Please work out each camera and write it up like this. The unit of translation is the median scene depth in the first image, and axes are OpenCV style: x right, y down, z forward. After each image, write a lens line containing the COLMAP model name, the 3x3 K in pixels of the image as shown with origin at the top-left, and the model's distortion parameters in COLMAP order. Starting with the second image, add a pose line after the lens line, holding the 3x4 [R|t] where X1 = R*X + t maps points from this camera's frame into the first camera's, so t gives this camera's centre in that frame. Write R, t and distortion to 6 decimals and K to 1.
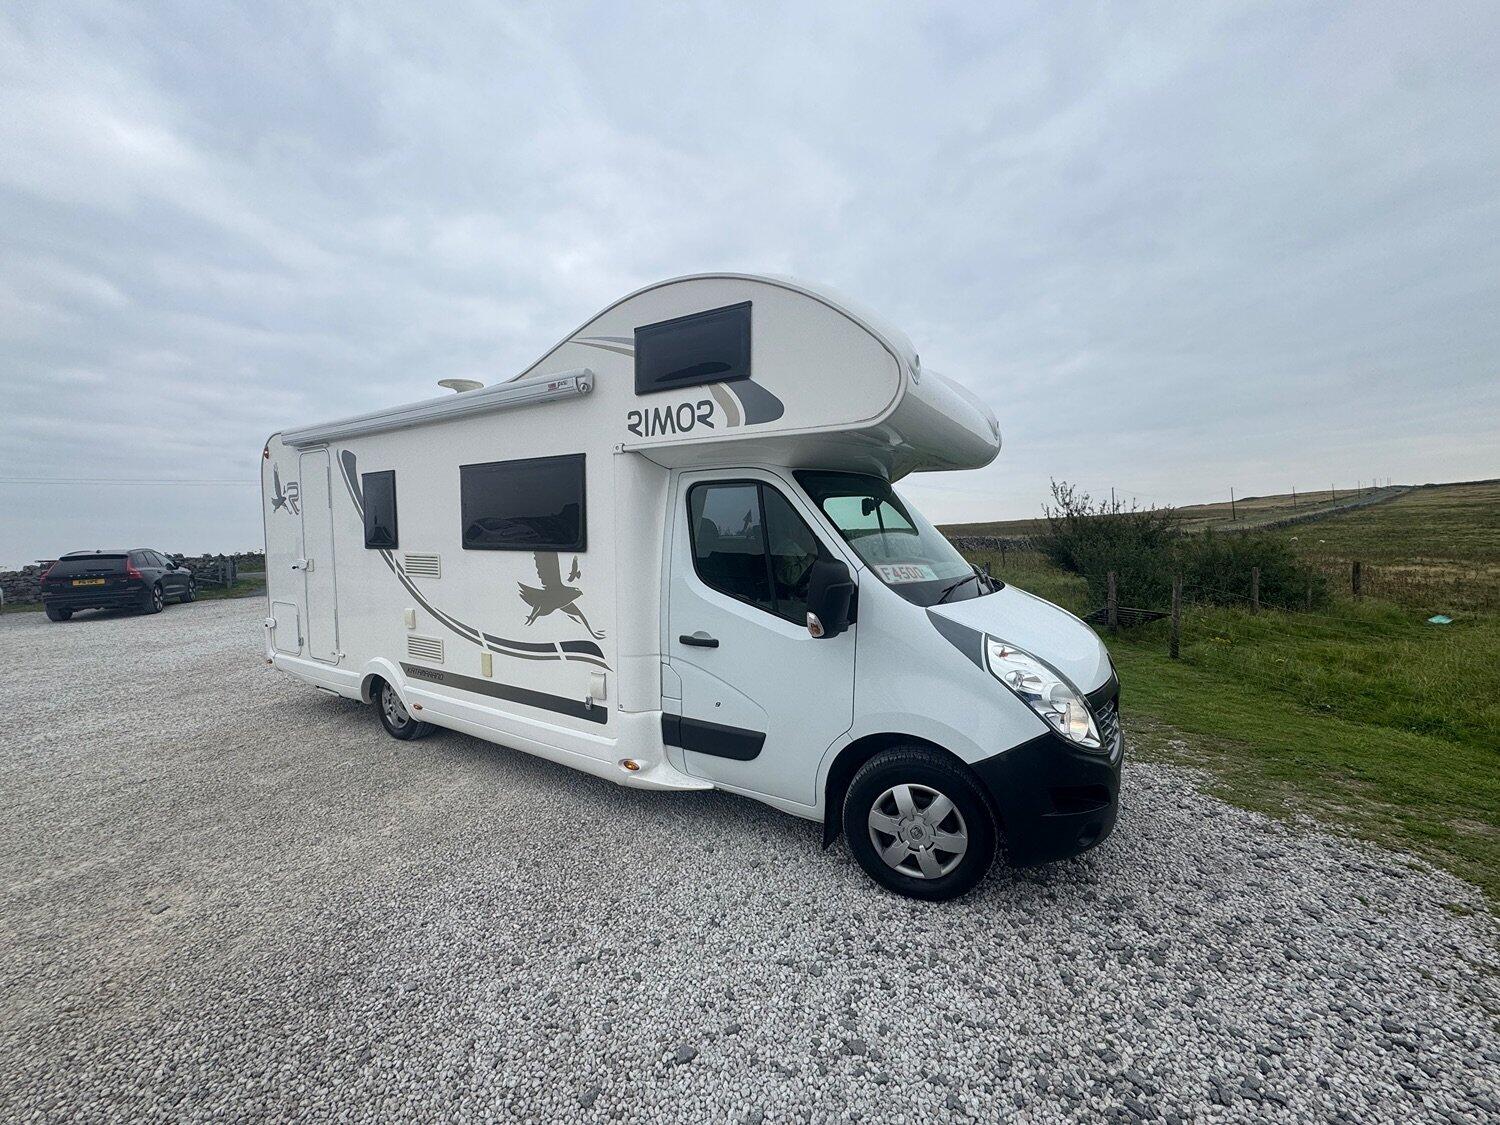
lens RADIAL K [[587.0, 0, 754.5], [0, 587.0, 562.3], [0, 0, 1]] dist [0.001009, -0.000264]
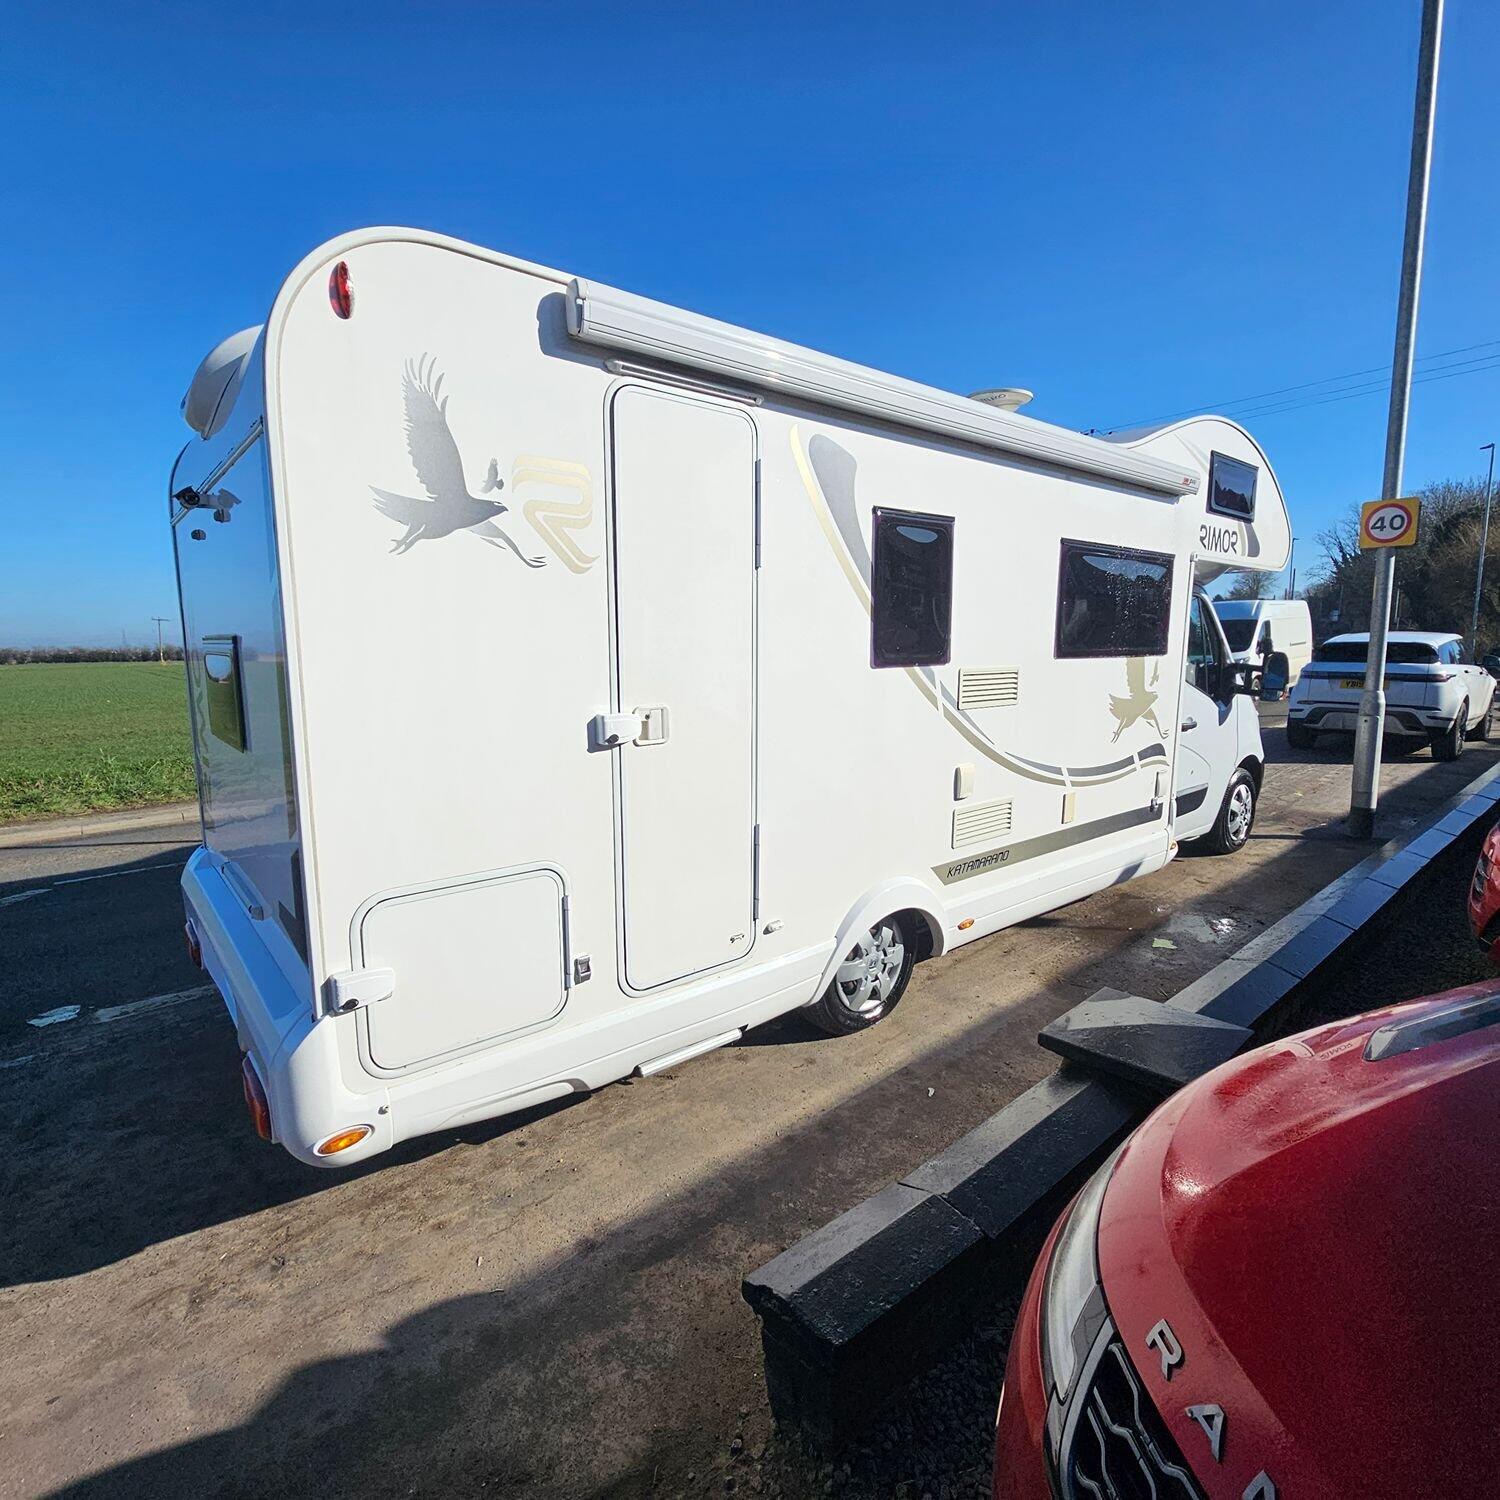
lens RADIAL K [[810.8, 0, 749.3], [0, 810.8, 758.3], [0, 0, 1]] dist [-0.003682, 0.001101]
pose [[0.318615, -0.135340, 0.938172, -1.872899], [0.052524, 0.990754, 0.125087, -0.052894], [-0.946428, 0.009422, 0.322778, 1.251225]]
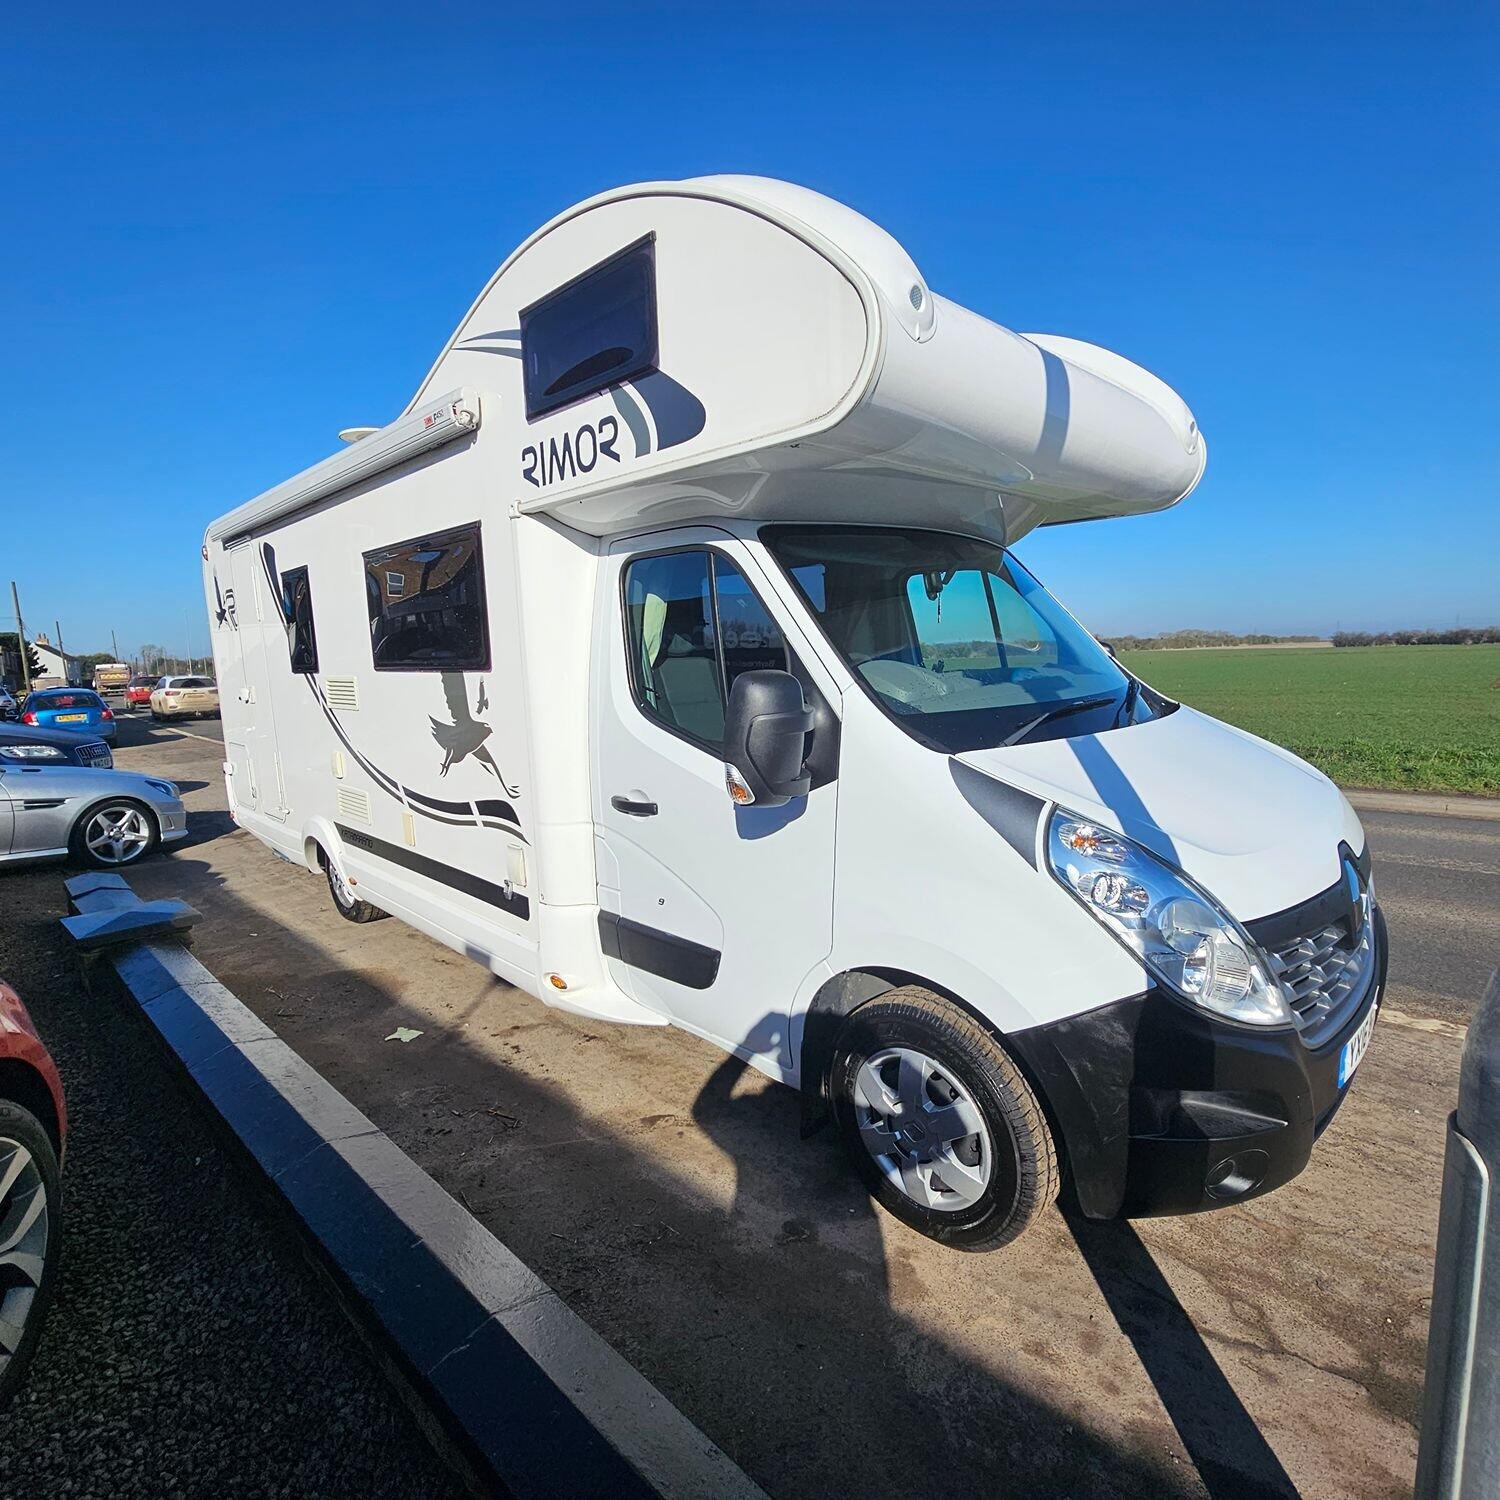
lens RADIAL K [[810.8, 0, 757.6], [0, 810.8, 757.4], [0, 0, 1]] dist [-0.003682, 0.001101]
pose [[0.973536, 0.003911, -0.228498, 0.229066], [0.016391, 0.996084, 0.086882, 0.006900], [0.227943, -0.088328, 0.969660, 0.159565]]
